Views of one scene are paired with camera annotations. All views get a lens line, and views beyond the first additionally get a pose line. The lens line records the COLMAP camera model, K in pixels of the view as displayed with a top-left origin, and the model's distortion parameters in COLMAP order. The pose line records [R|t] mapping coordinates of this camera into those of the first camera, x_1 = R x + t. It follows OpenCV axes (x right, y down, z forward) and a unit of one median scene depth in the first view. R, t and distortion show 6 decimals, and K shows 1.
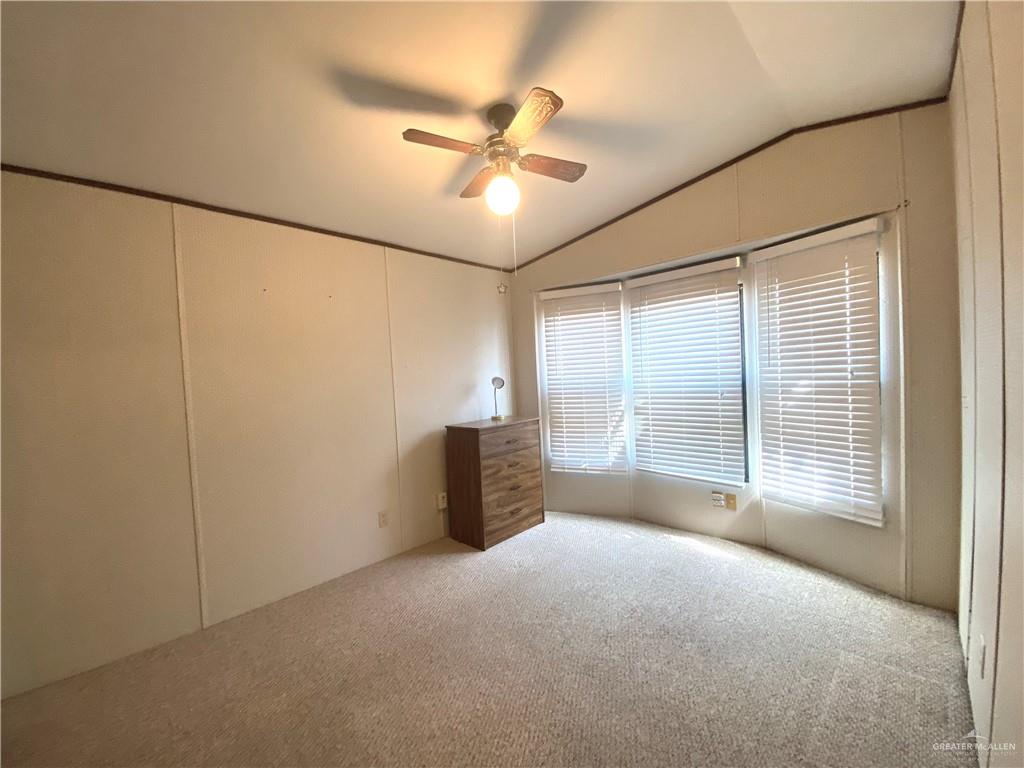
lens RADIAL K [[405.7, 0, 512.0], [0, 405.7, 384.0], [0, 0, 1]] dist [-0.041602, -0.000272]
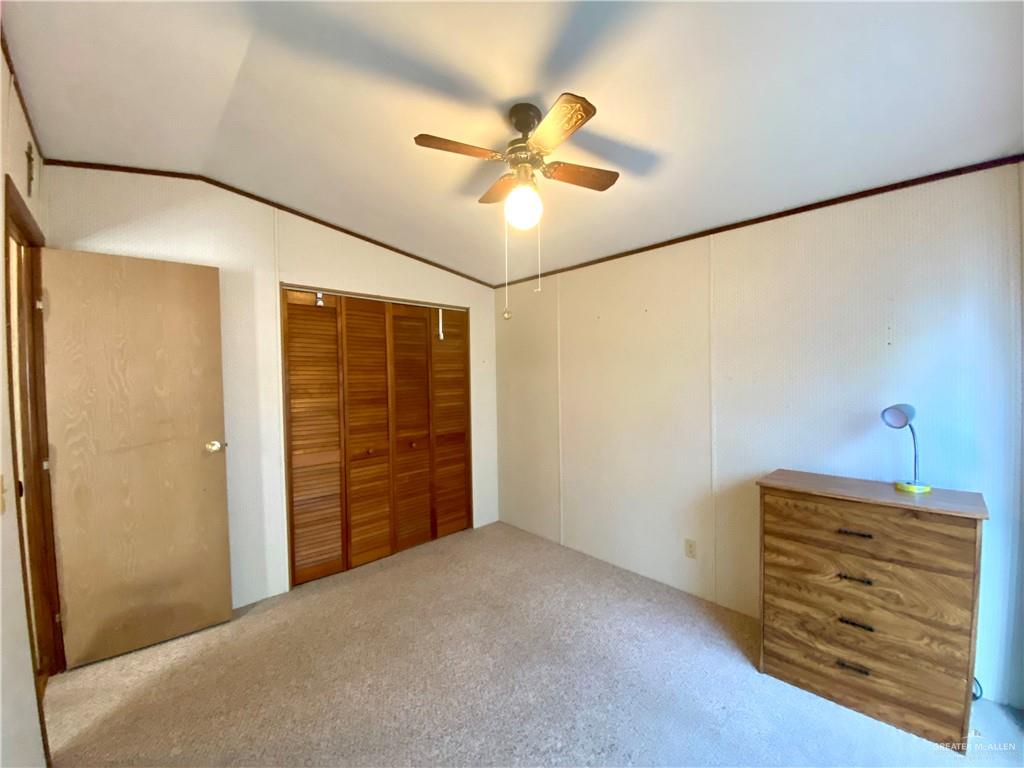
lens RADIAL K [[405.7, 0, 512.0], [0, 405.7, 384.0], [0, 0, 1]] dist [-0.041602, -0.000272]
pose [[-0.069048, 0.064899, -0.995500, 0.530947], [-0.013470, 0.997730, 0.065979, -0.078636], [0.997522, 0.017965, -0.068017, 0.615227]]
